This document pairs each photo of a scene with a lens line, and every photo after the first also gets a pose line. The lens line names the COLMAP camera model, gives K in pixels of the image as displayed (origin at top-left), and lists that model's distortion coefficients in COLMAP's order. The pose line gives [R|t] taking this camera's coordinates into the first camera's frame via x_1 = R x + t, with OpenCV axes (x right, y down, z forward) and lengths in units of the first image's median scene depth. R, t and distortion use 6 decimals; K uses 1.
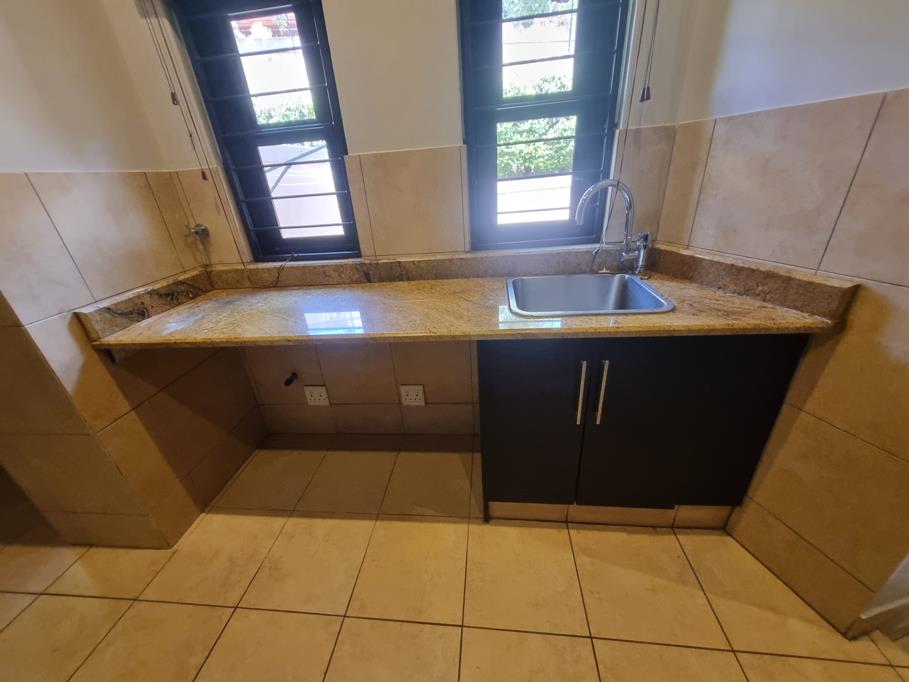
lens RADIAL K [[356.8, 0, 450.9], [0, 356.8, 345.3], [0, 0, 1]] dist [0.010808, -0.000186]
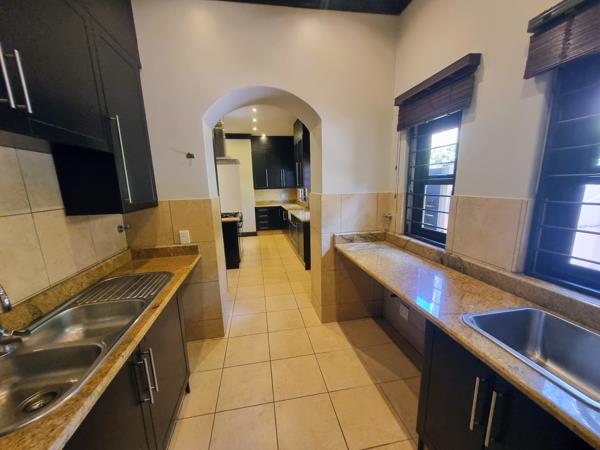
lens RADIAL K [[235.5, 0, 297.6], [0, 235.5, 227.8], [0, 0, 1]] dist [0.010808, -0.000186]
pose [[0.282953, 0.244559, -0.927431, 0.621033], [-0.419844, 0.900968, 0.109489, -0.188323], [0.862363, 0.358396, 0.357608, -0.027320]]
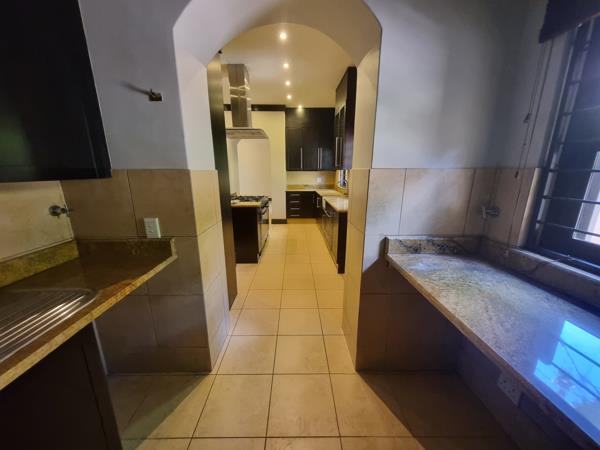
lens RADIAL K [[235.5, 0, 297.6], [0, 235.5, 227.8], [0, 0, 1]] dist [0.010808, -0.000186]
pose [[0.117443, 0.309127, -0.943741, 0.047020], [-0.445281, 0.865825, 0.228193, -0.167844], [0.887655, 0.393430, 0.239334, 0.217887]]
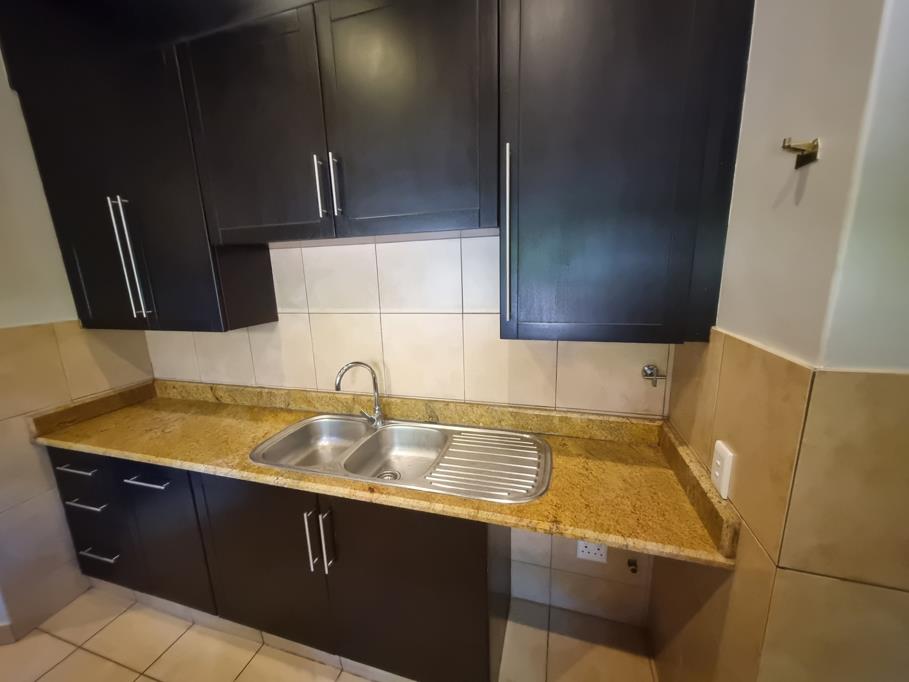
lens RADIAL K [[356.8, 0, 450.9], [0, 356.8, 345.3], [0, 0, 1]] dist [0.010808, -0.000186]
pose [[-0.976780, 0.059087, 0.205937, -0.633892], [0.173215, 0.783486, 0.596779, -0.320738], [-0.126088, 0.618593, -0.775528, 0.345305]]
